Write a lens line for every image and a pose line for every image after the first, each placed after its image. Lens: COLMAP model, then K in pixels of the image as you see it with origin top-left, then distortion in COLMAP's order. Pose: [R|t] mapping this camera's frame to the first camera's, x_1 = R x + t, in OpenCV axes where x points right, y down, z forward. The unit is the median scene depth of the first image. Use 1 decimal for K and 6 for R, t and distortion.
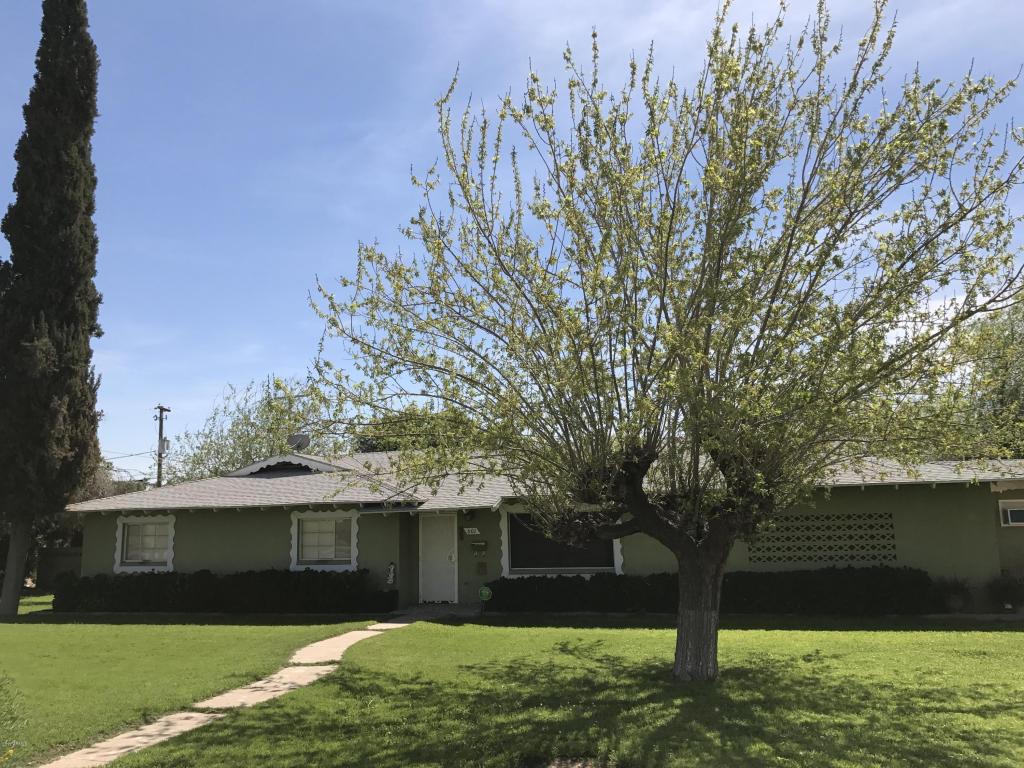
lens RADIAL K [[826.3, 0, 512.0], [0, 826.3, 384.0], [0, 0, 1]] dist [0.060251, -0.062310]
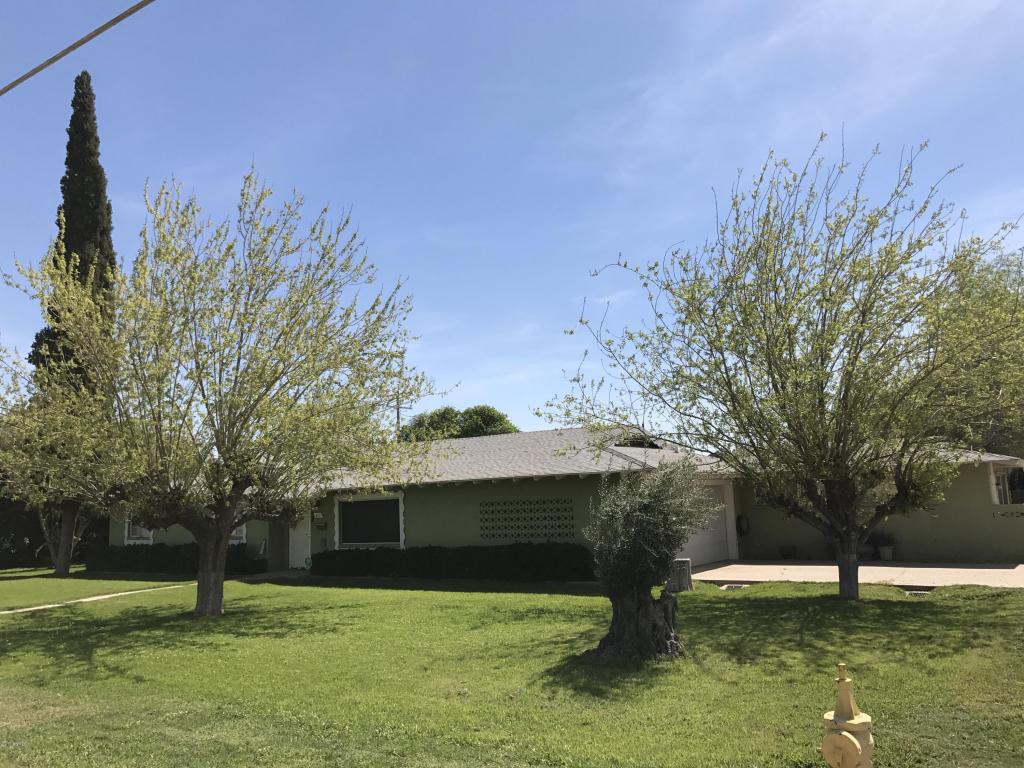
lens RADIAL K [[826.3, 0, 512.0], [0, 826.3, 384.0], [0, 0, 1]] dist [0.060251, -0.062310]
pose [[0.947353, -0.055136, -0.315408, 0.683246], [0.065775, 0.997565, 0.023178, -0.040979], [0.313363, -0.042704, 0.948673, -0.147595]]
